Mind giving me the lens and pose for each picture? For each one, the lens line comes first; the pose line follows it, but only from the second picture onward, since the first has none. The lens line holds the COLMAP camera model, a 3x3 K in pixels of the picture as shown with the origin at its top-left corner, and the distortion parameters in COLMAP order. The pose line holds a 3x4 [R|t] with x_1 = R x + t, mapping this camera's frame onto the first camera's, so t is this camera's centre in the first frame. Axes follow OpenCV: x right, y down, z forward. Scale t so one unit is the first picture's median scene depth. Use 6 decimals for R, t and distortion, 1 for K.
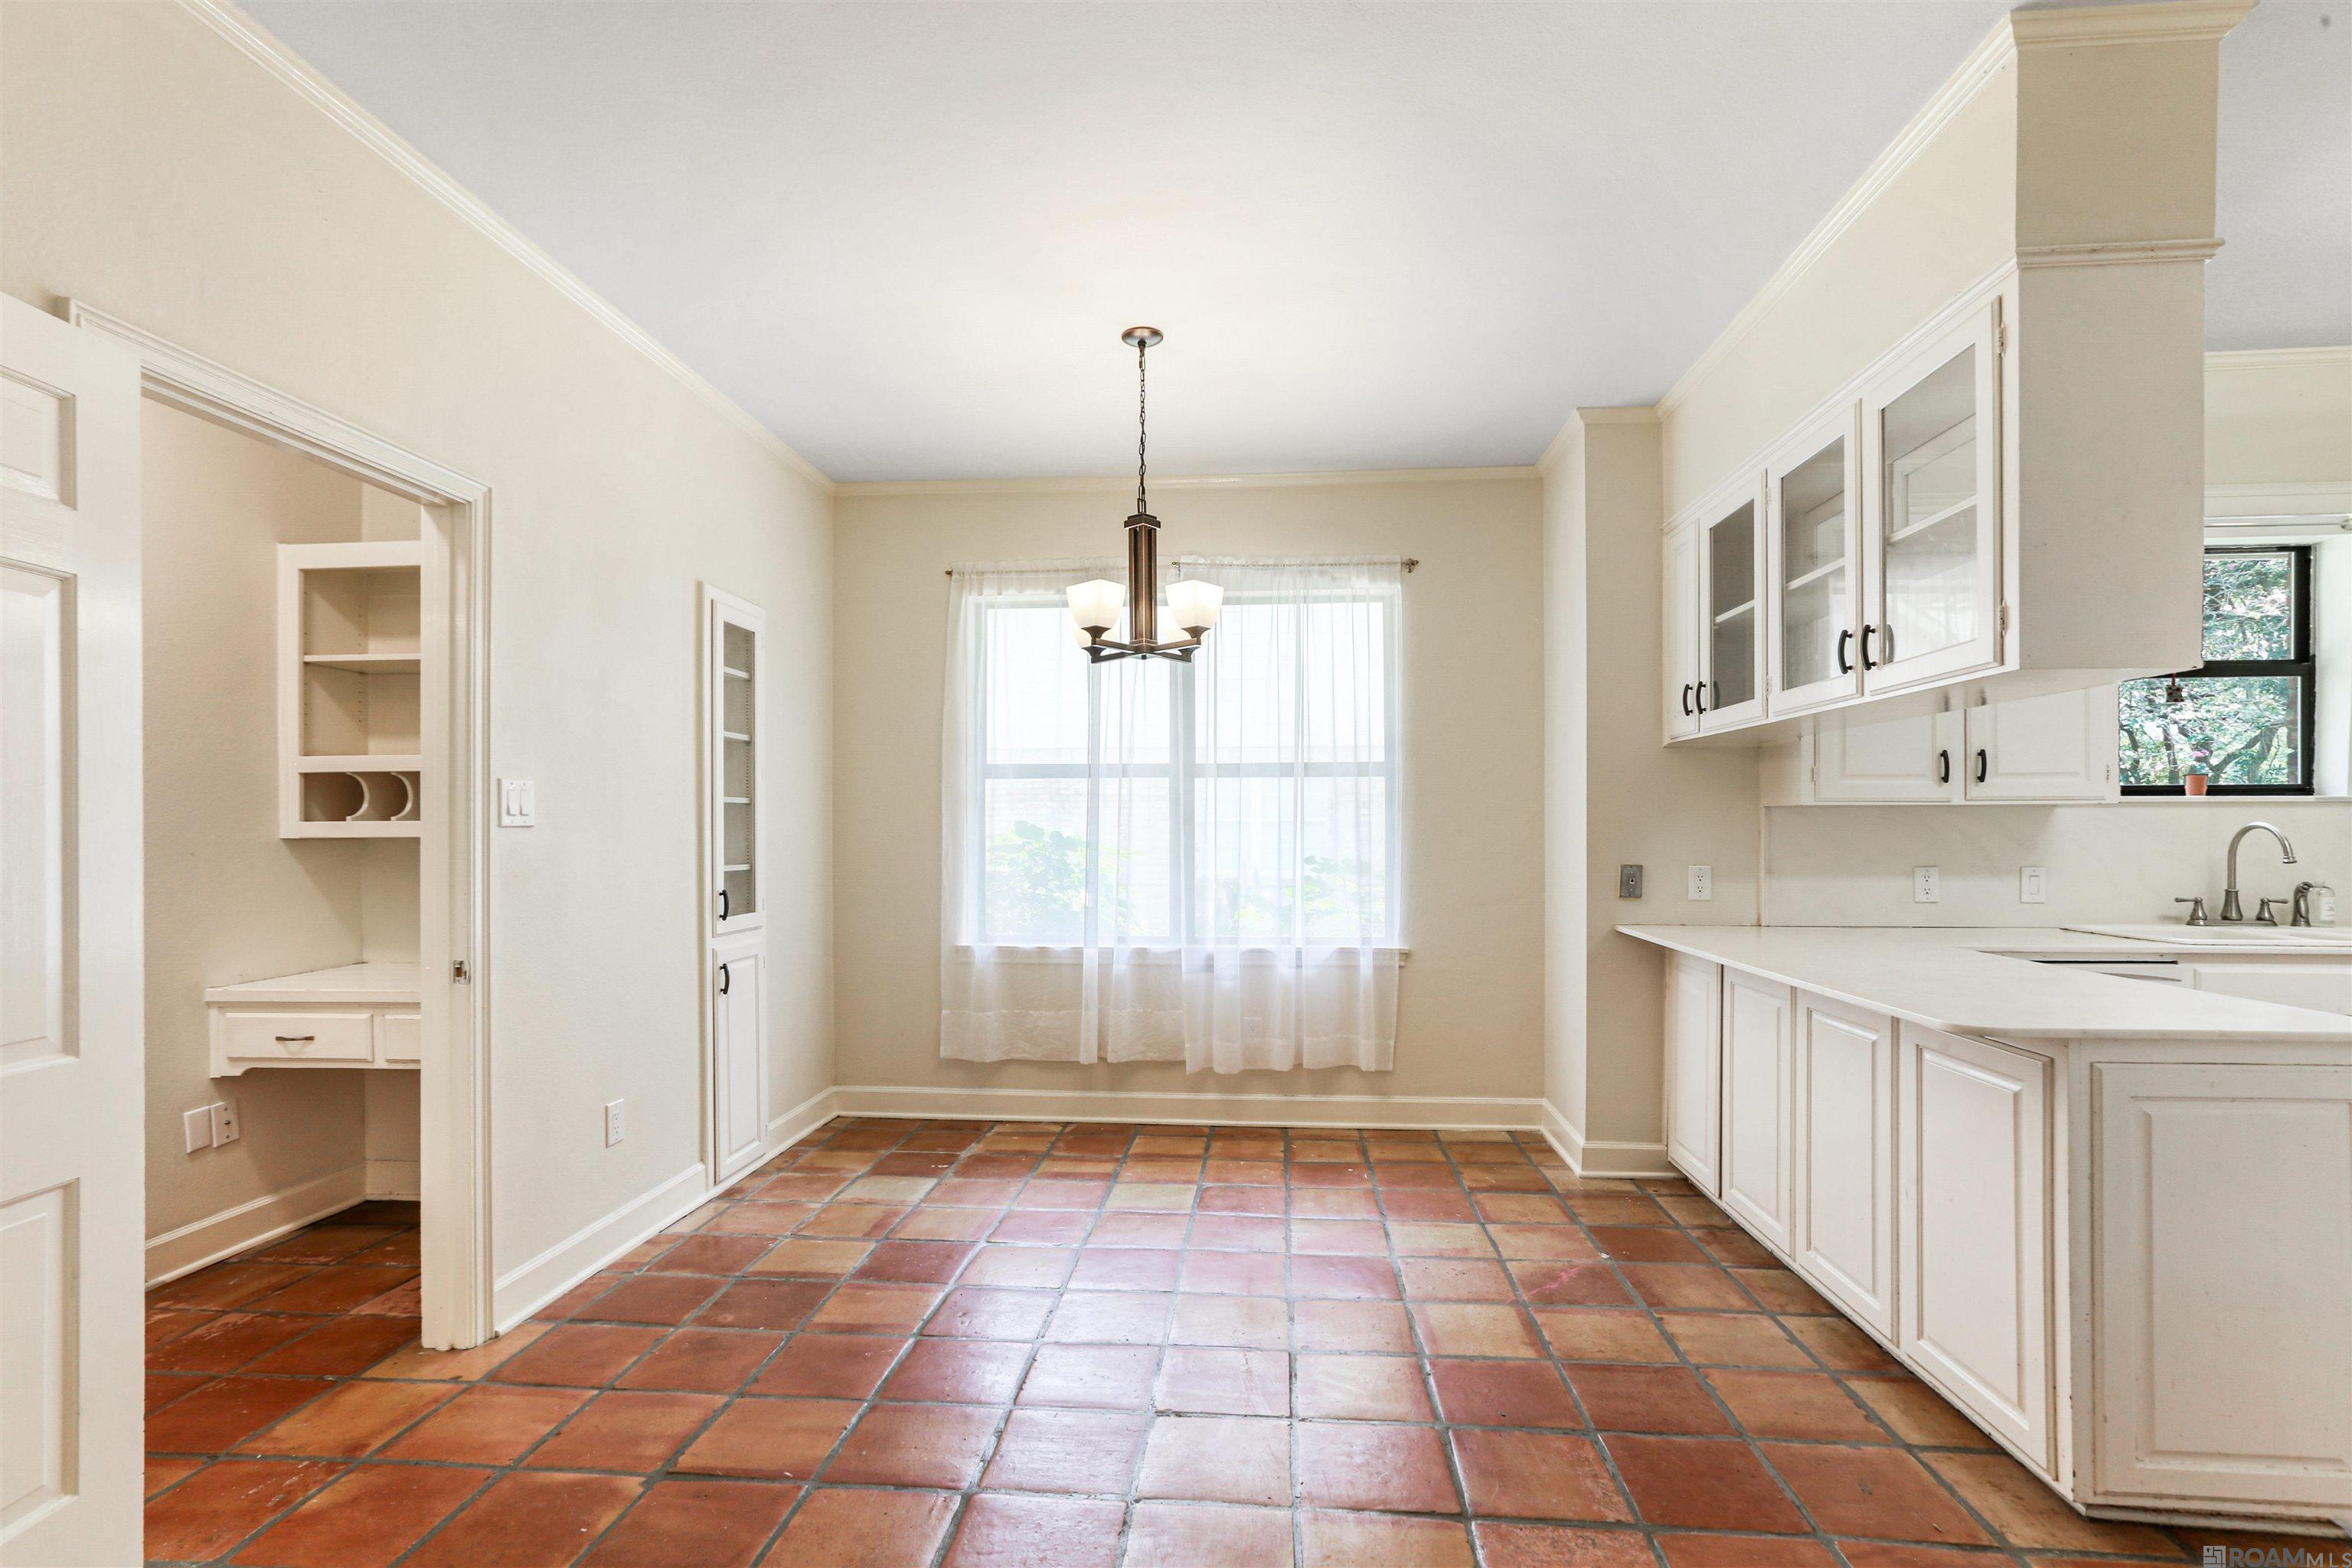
lens RADIAL K [[1126.0, 0, 1193.0], [0, 1126.0, 823.5], [0, 0, 1]] dist [-0.002157, -0.000144]
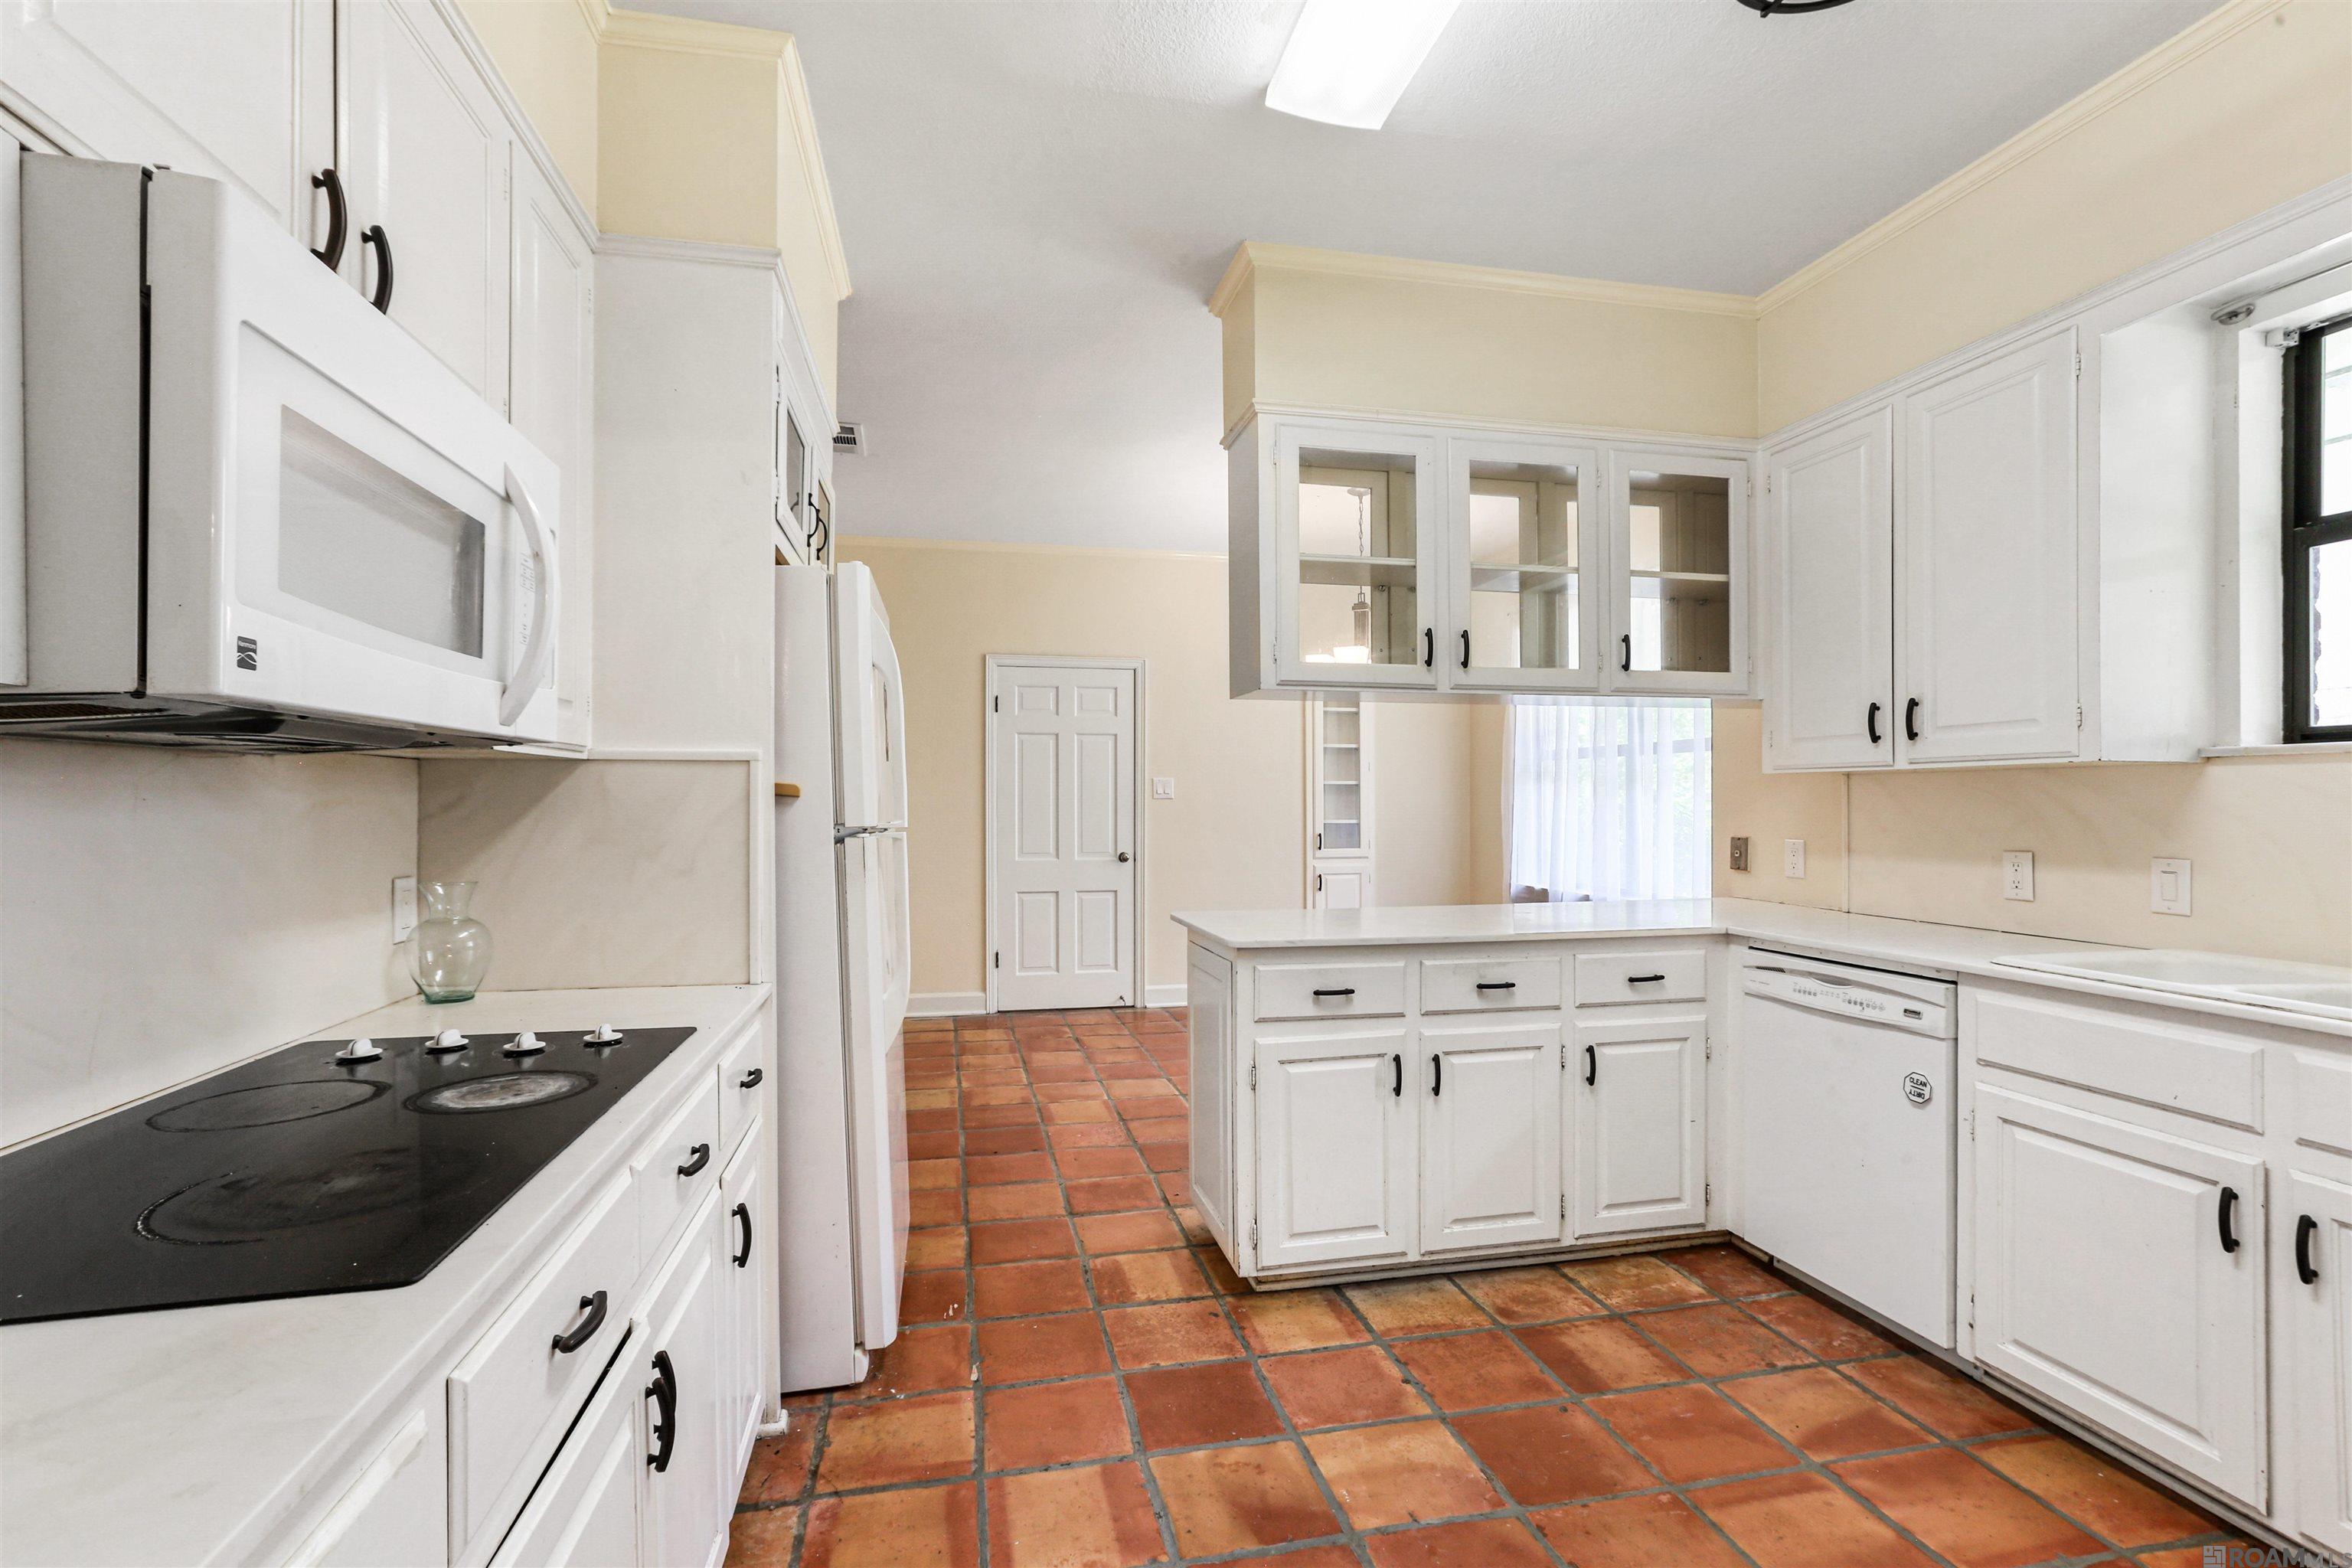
lens RADIAL K [[1074.6, 0, 1177.0], [0, 1074.6, 793.7], [0, 0, 1]] dist [-0.001463, -0.000213]
pose [[0.282397, -0.003948, -0.959290, 1.209894], [0.002443, 0.999991, -0.003396, 0.001887], [0.959295, -0.001385, 0.282404, 0.286751]]
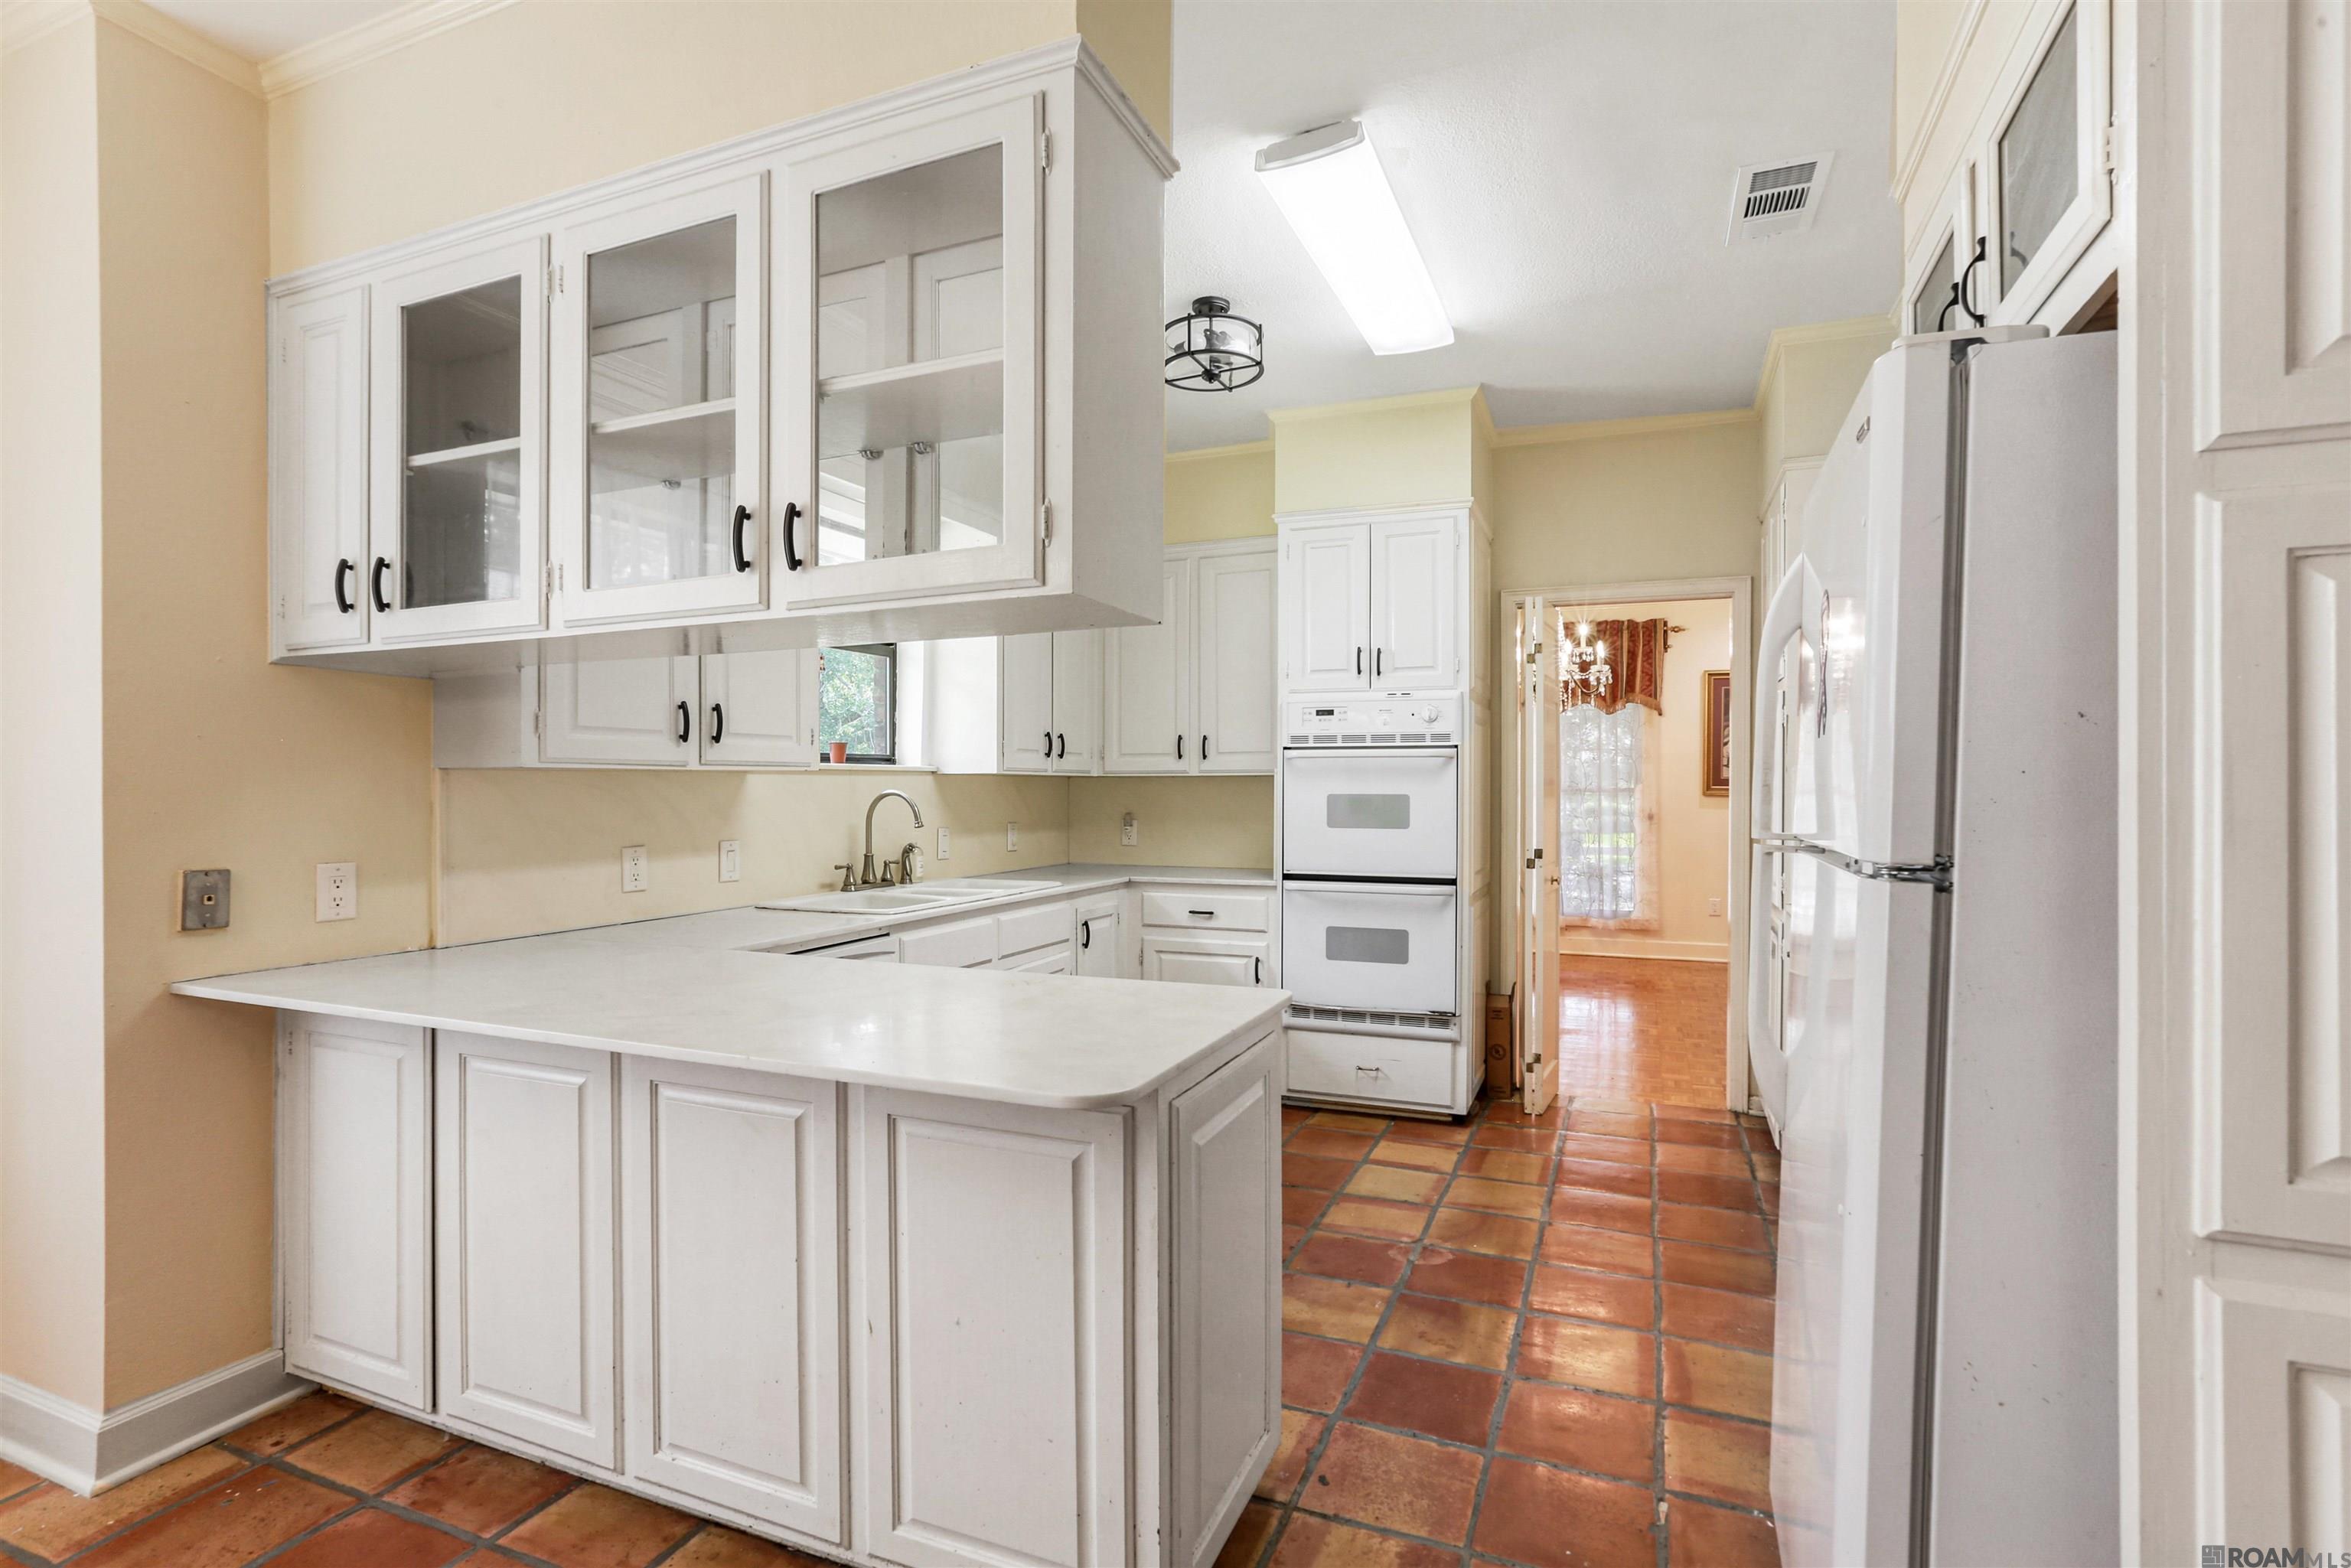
lens RADIAL K [[1130.9, 0, 1167.4], [0, 1130.9, 785.8], [0, 0, 1]] dist [-0.022564, 0.016672]
pose [[0.326223, 0.000512, 0.945293, 0.022374], [-0.000065, 1.000000, -0.000519, -0.004394], [-0.945293, 0.000107, 0.326223, 0.395773]]
